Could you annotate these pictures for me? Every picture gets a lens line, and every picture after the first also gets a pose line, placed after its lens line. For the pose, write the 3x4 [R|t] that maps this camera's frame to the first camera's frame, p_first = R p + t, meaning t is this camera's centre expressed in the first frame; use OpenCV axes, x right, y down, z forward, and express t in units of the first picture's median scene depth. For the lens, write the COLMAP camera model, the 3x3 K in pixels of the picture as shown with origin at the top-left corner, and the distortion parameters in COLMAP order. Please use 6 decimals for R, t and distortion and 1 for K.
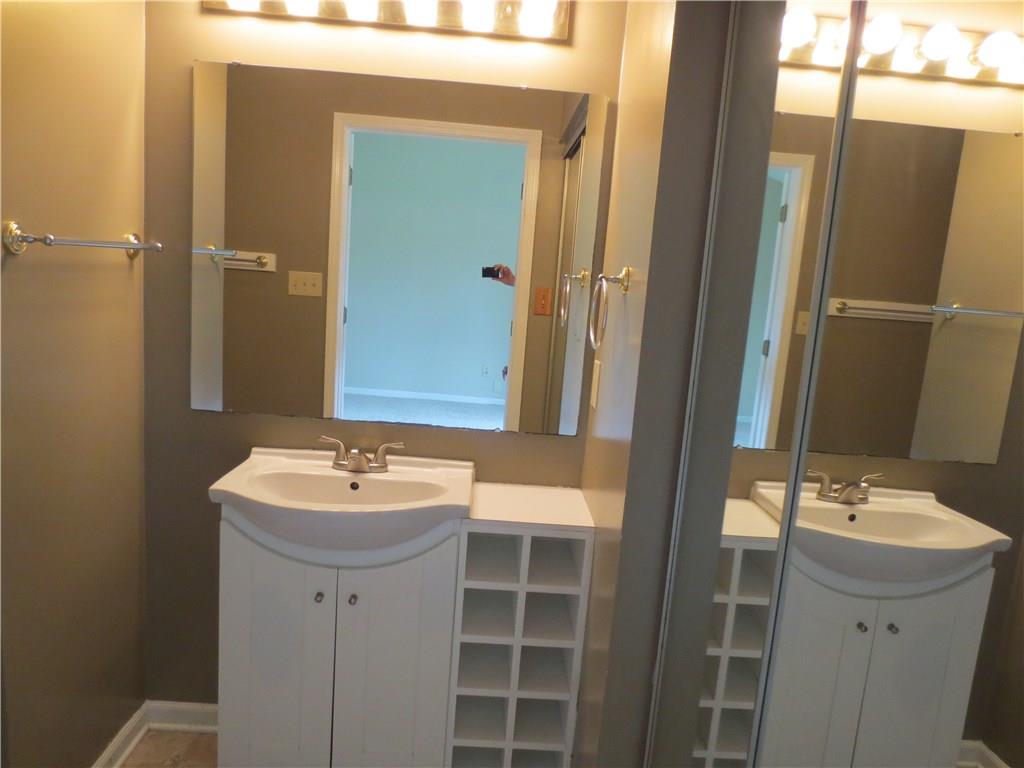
lens RADIAL K [[718.4, 0, 511.3], [0, 718.4, 388.6], [0, 0, 1]] dist [-0.038004, 0.015343]
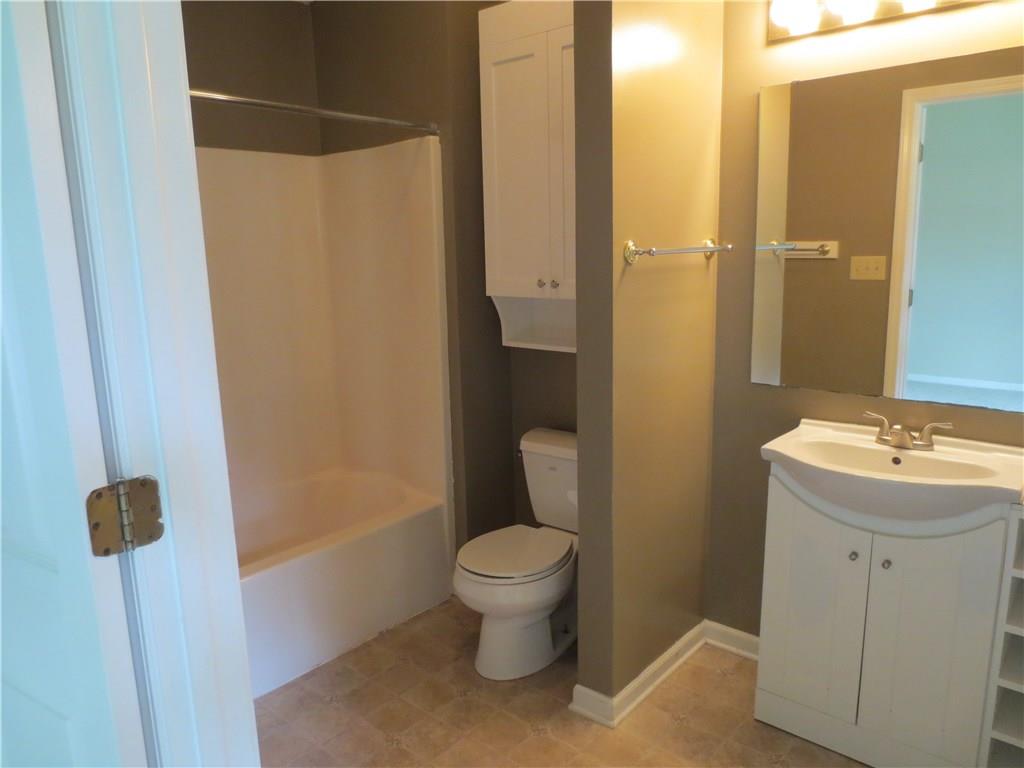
lens RADIAL K [[718.4, 0, 510.9], [0, 718.4, 384.9], [0, 0, 1]] dist [-0.038004, 0.015343]
pose [[0.726106, 0.038798, -0.686487, 0.079571], [-0.029850, 0.999244, 0.024900, 0.015655], [0.686935, 0.002412, 0.726715, -0.141028]]
